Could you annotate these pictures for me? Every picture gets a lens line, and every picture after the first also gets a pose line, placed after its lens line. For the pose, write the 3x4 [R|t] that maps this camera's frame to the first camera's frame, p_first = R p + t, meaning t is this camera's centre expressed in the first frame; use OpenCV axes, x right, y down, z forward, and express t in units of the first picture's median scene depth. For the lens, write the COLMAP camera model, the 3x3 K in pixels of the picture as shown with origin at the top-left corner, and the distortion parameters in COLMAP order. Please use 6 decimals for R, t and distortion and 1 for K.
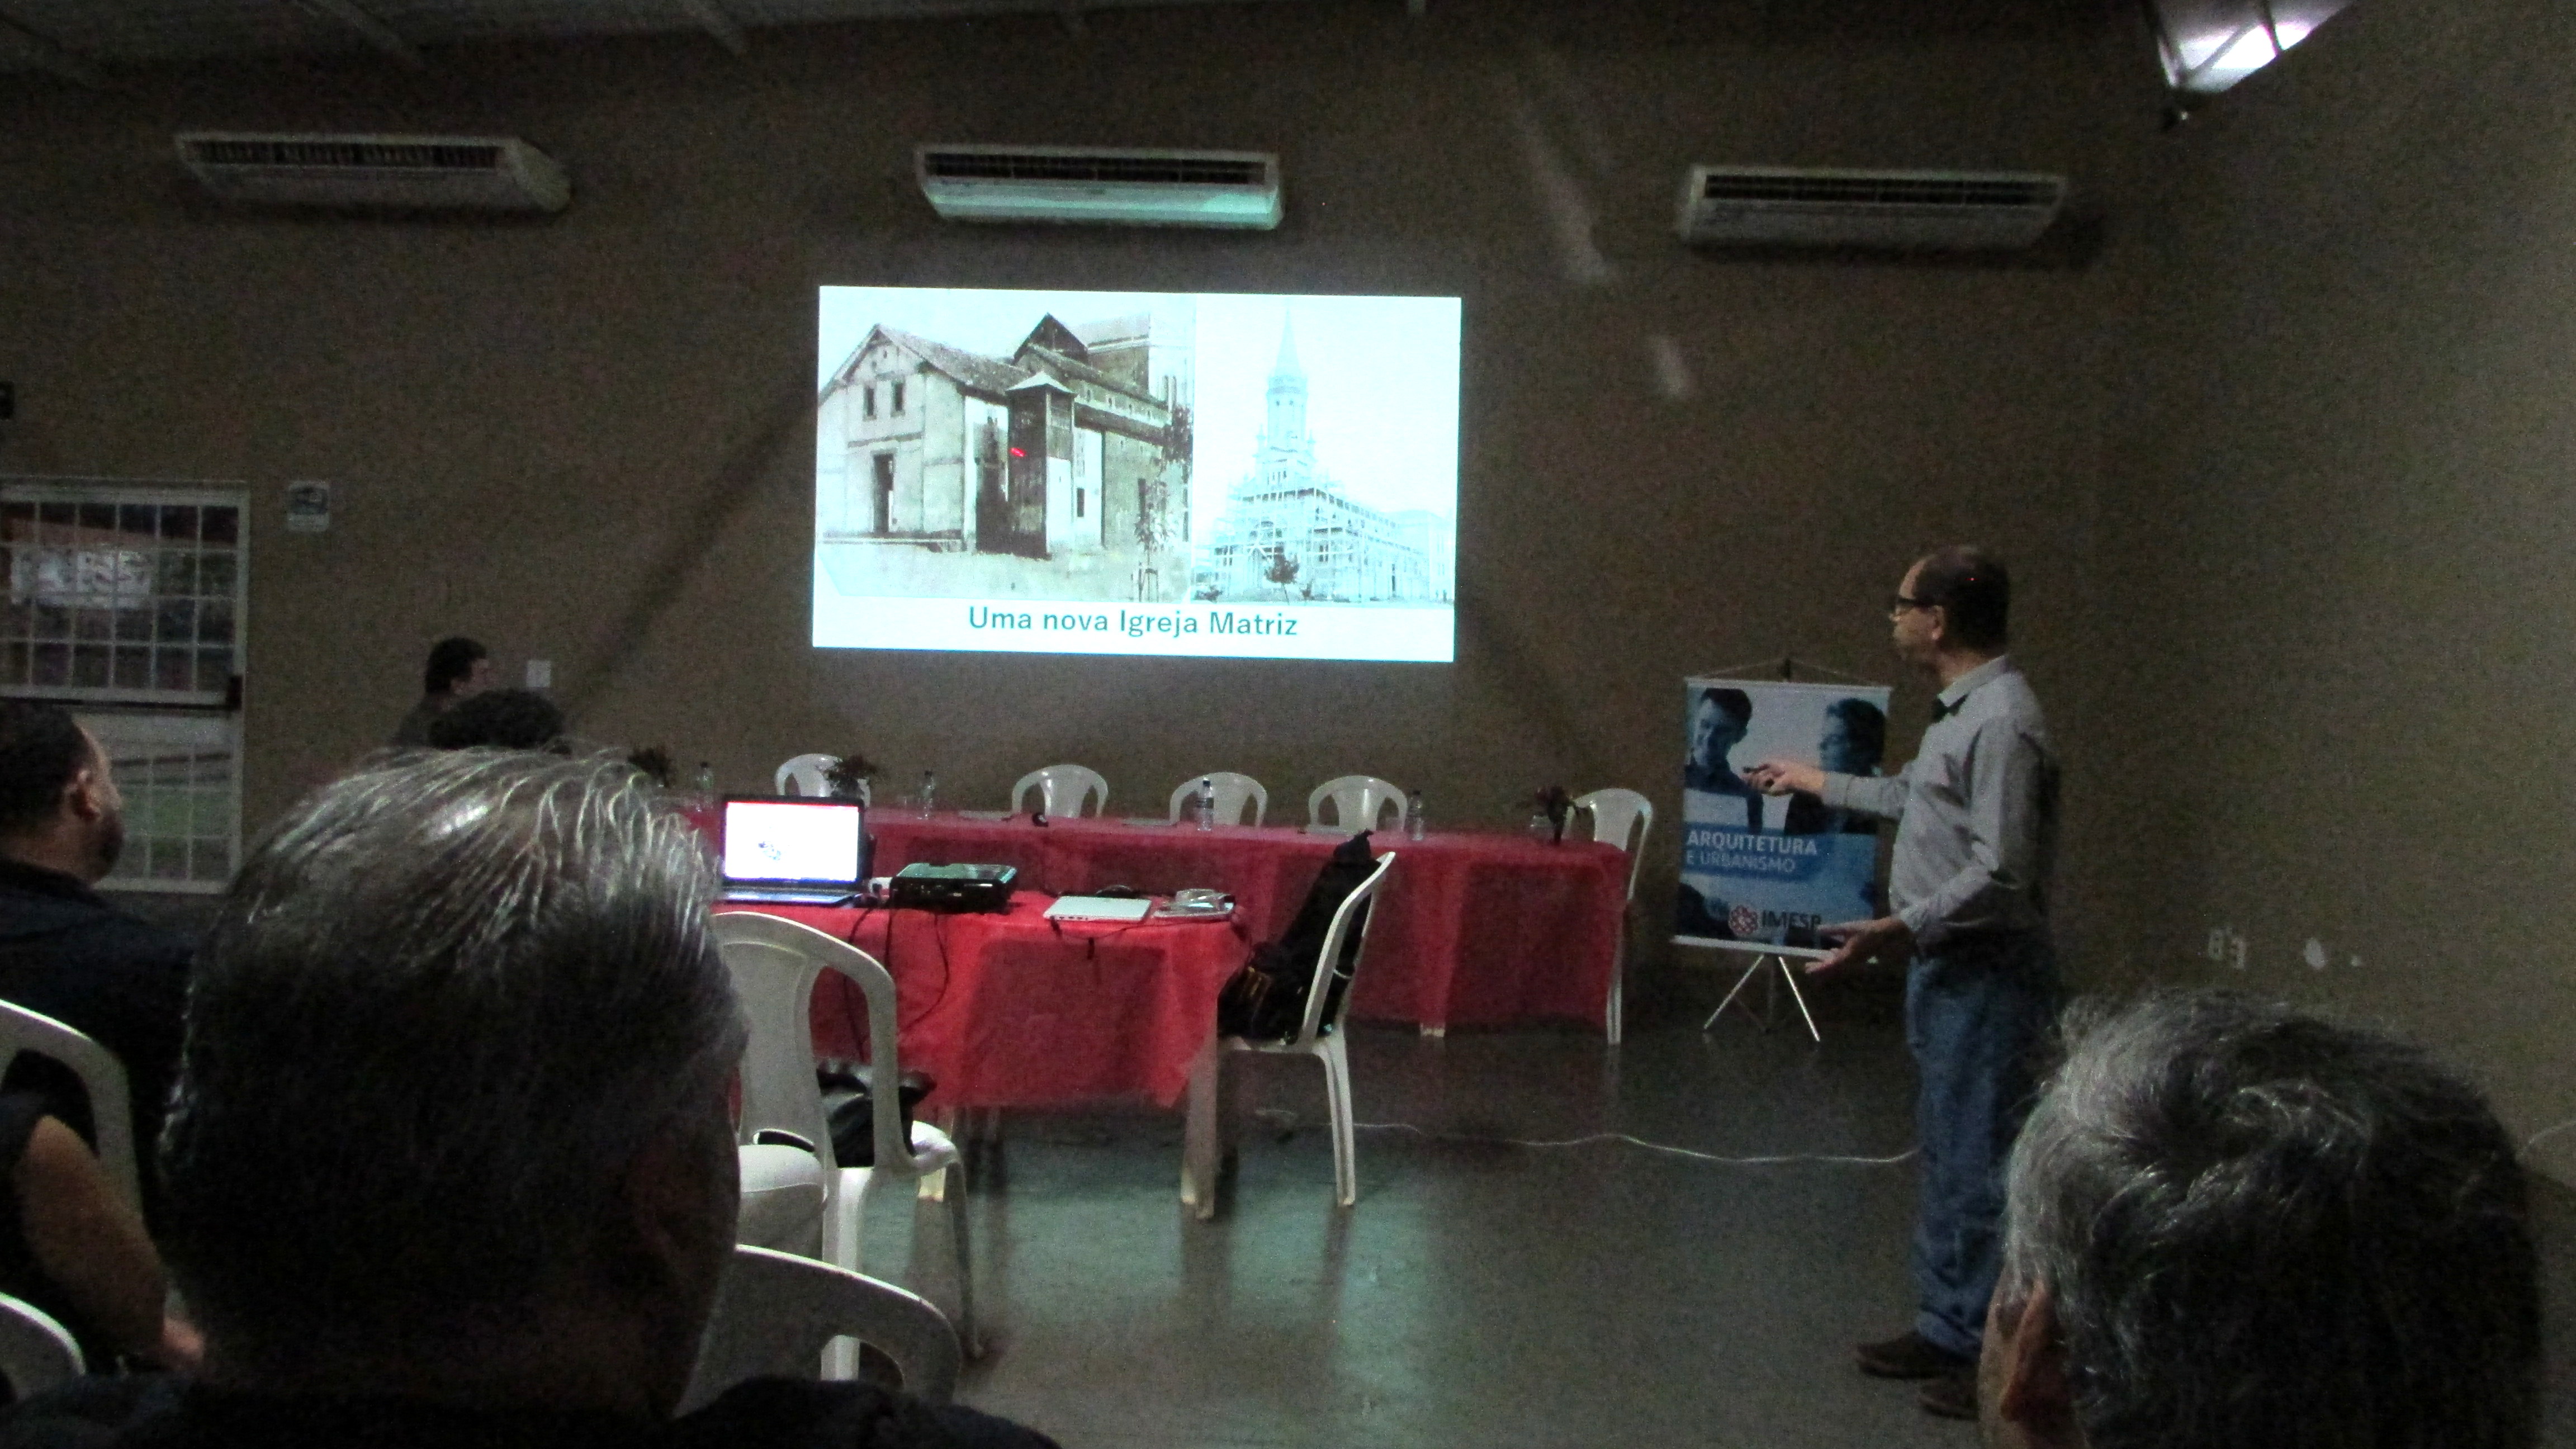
lens RADIAL K [[2074.2, 0, 1302.9], [0, 2074.2, 724.4], [0, 0, 1]] dist [-0.040555, 0.011109]
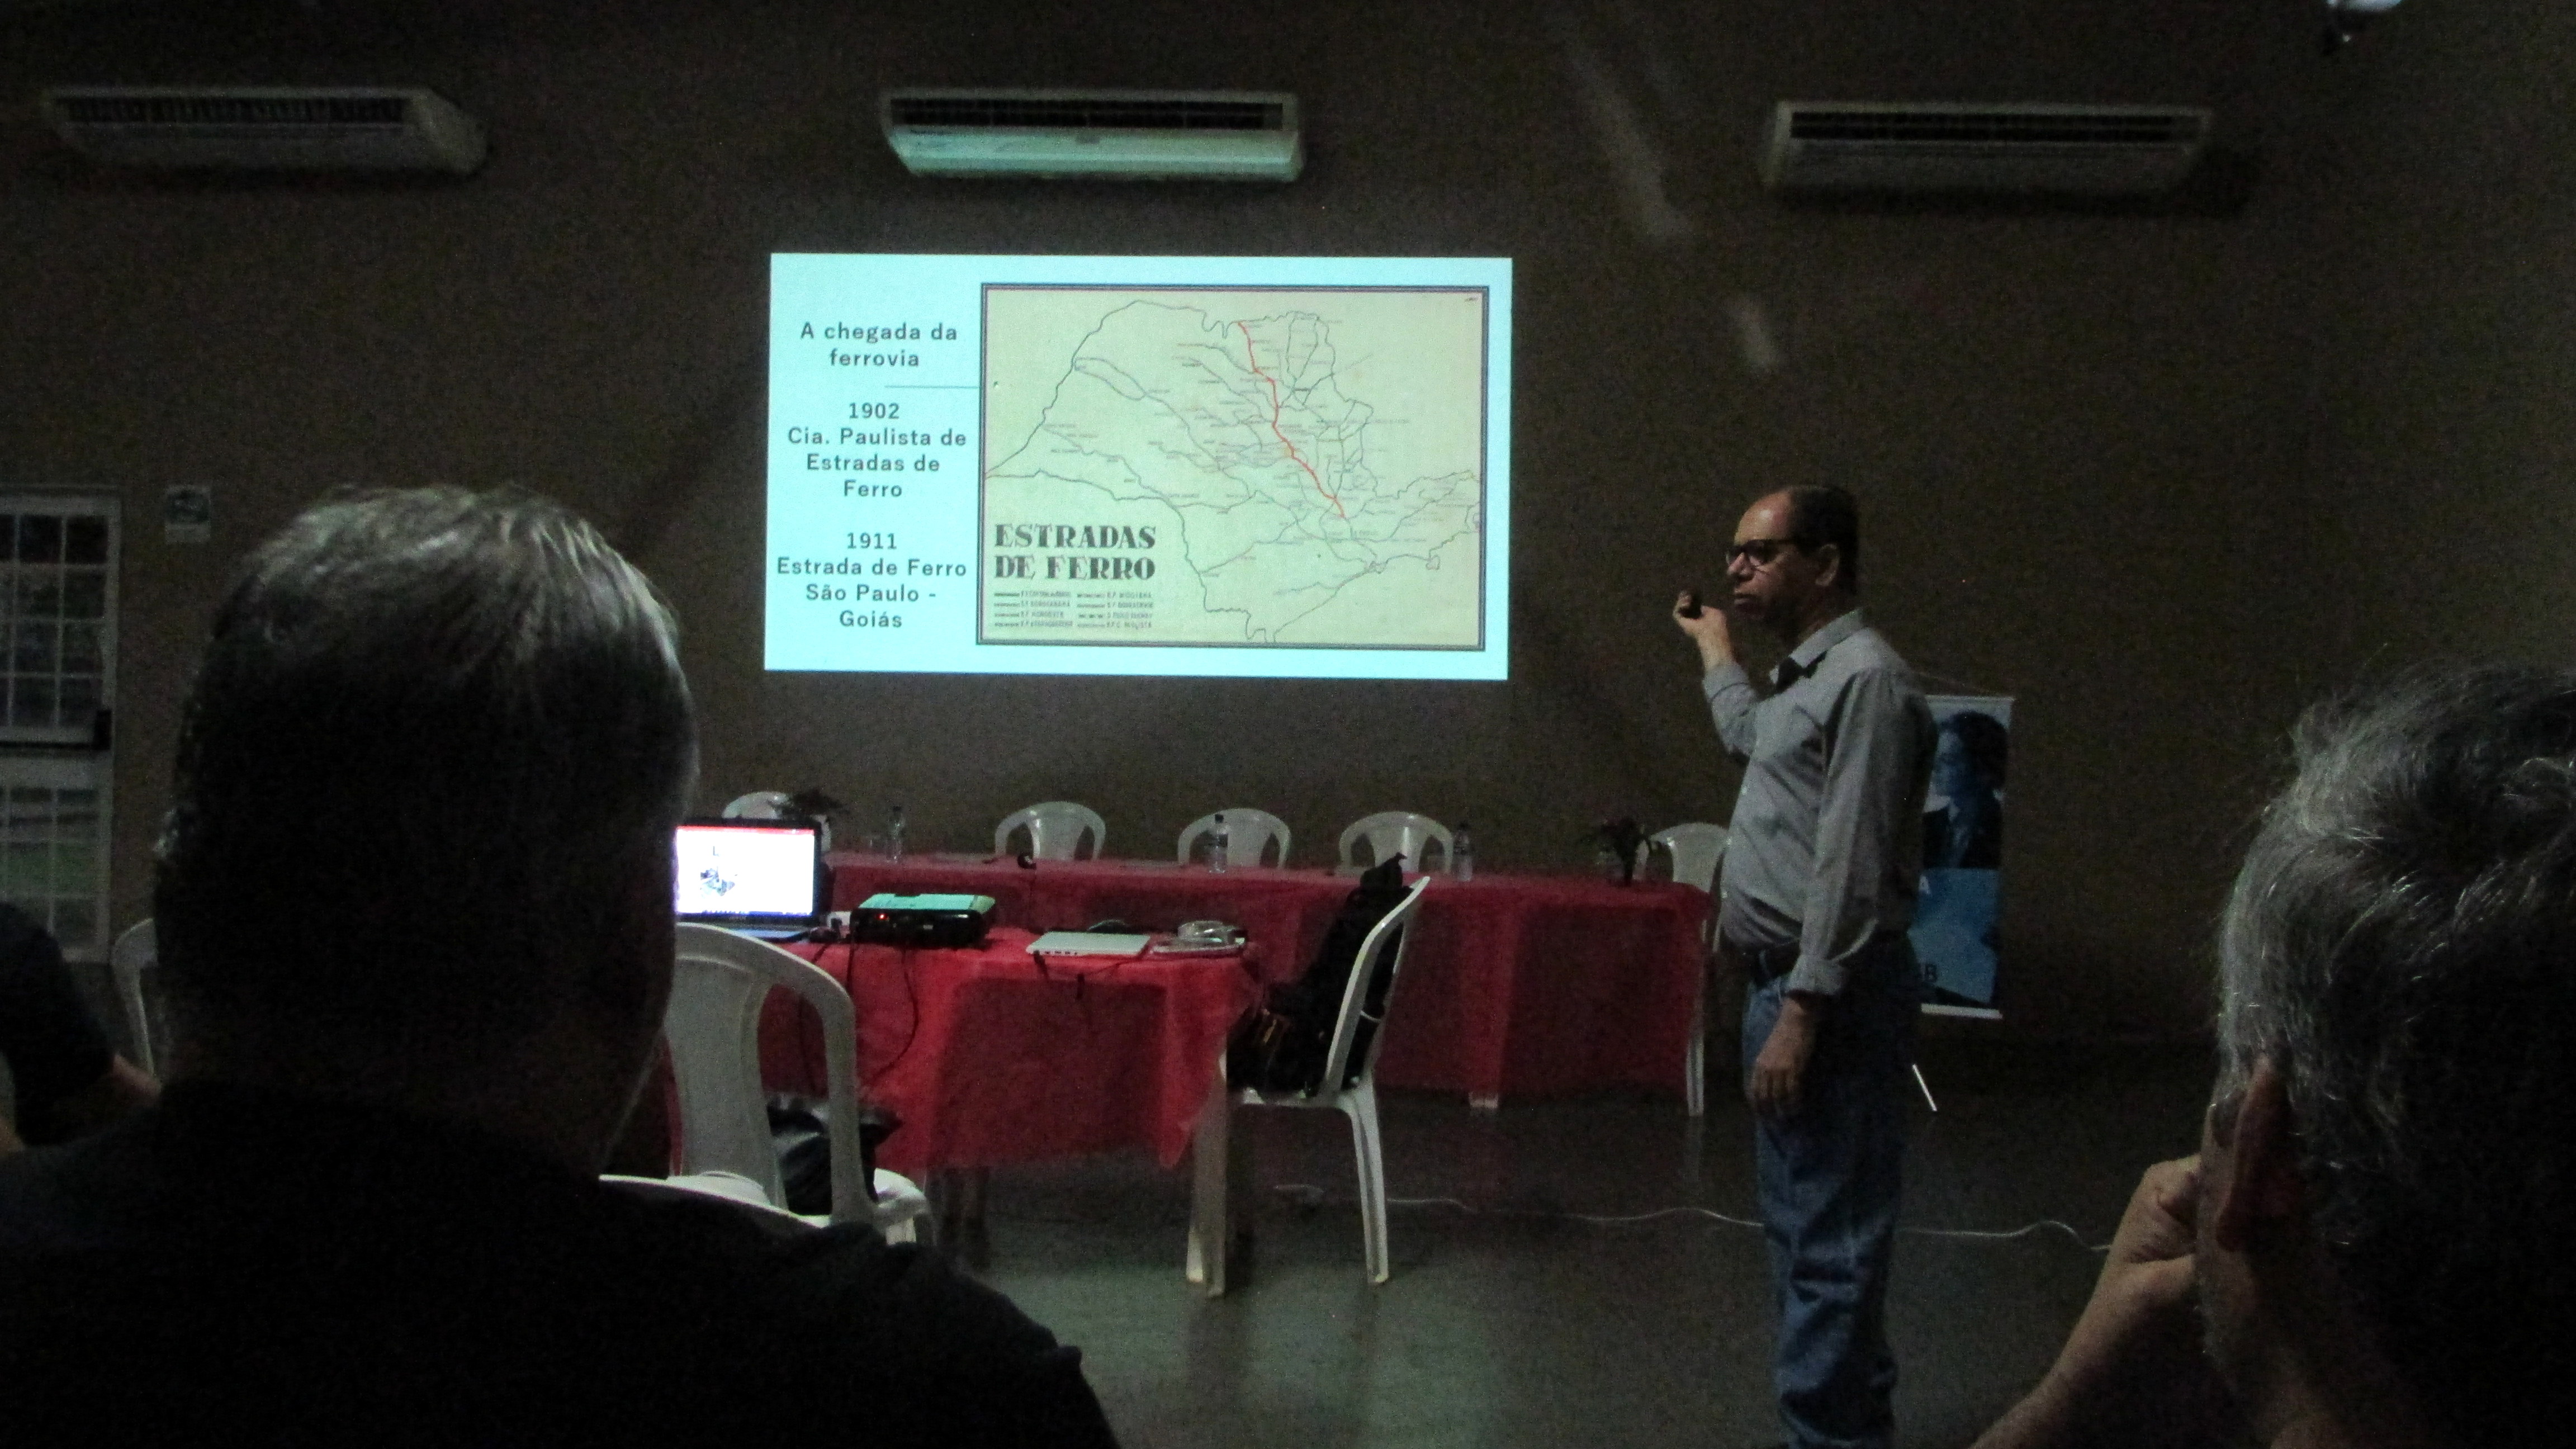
lens RADIAL K [[2460.2, 0, 1303.2], [0, 2460.2, 712.9], [0, 0, 1]] dist [-0.053237, 0.000000]
pose [[0.999813, -0.009200, -0.017001, 0.006190], [0.008706, 0.999543, -0.028932, 0.014734], [0.017260, 0.028779, 0.999437, -0.022179]]
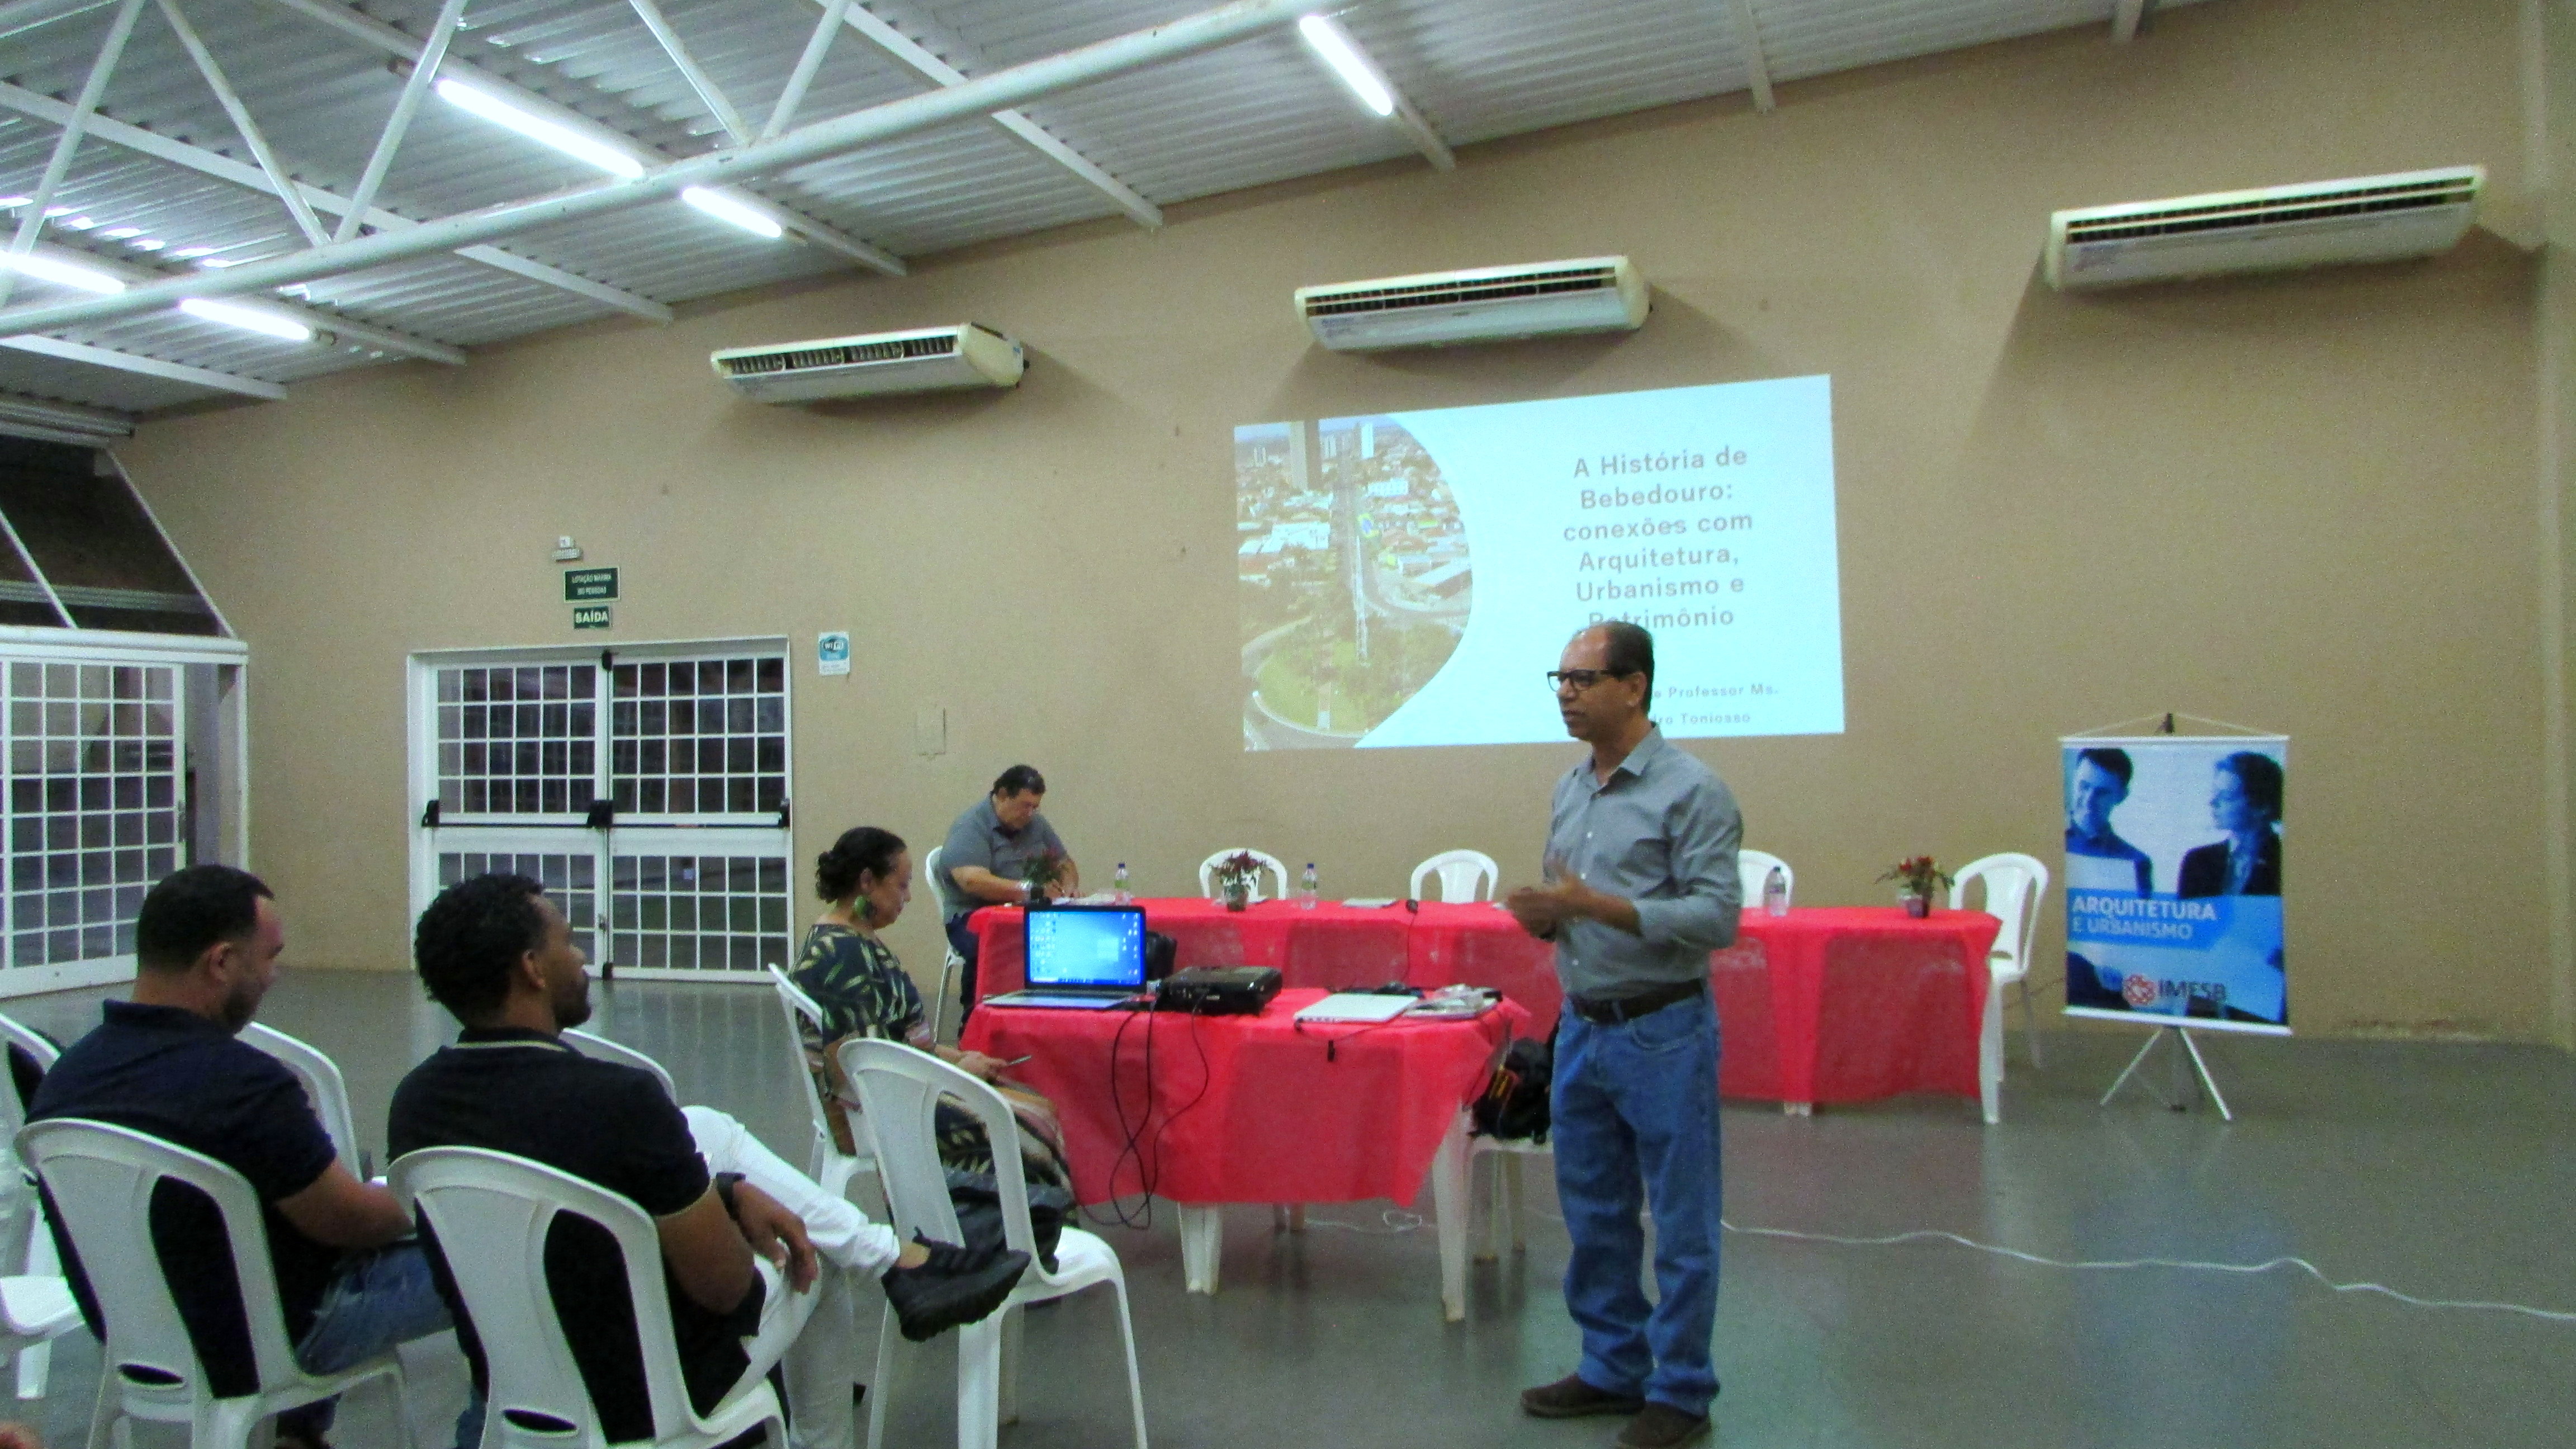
lens RADIAL K [[1857.1, 0, 1287.9], [0, 1857.1, 724.5], [0, 0, 1]] dist [-0.031673, 0.010529]
pose [[0.954277, -0.056952, -0.293447, 0.095017], [0.045940, 0.997962, -0.044287, -0.007405], [0.295371, 0.028781, 0.954949, 0.072790]]
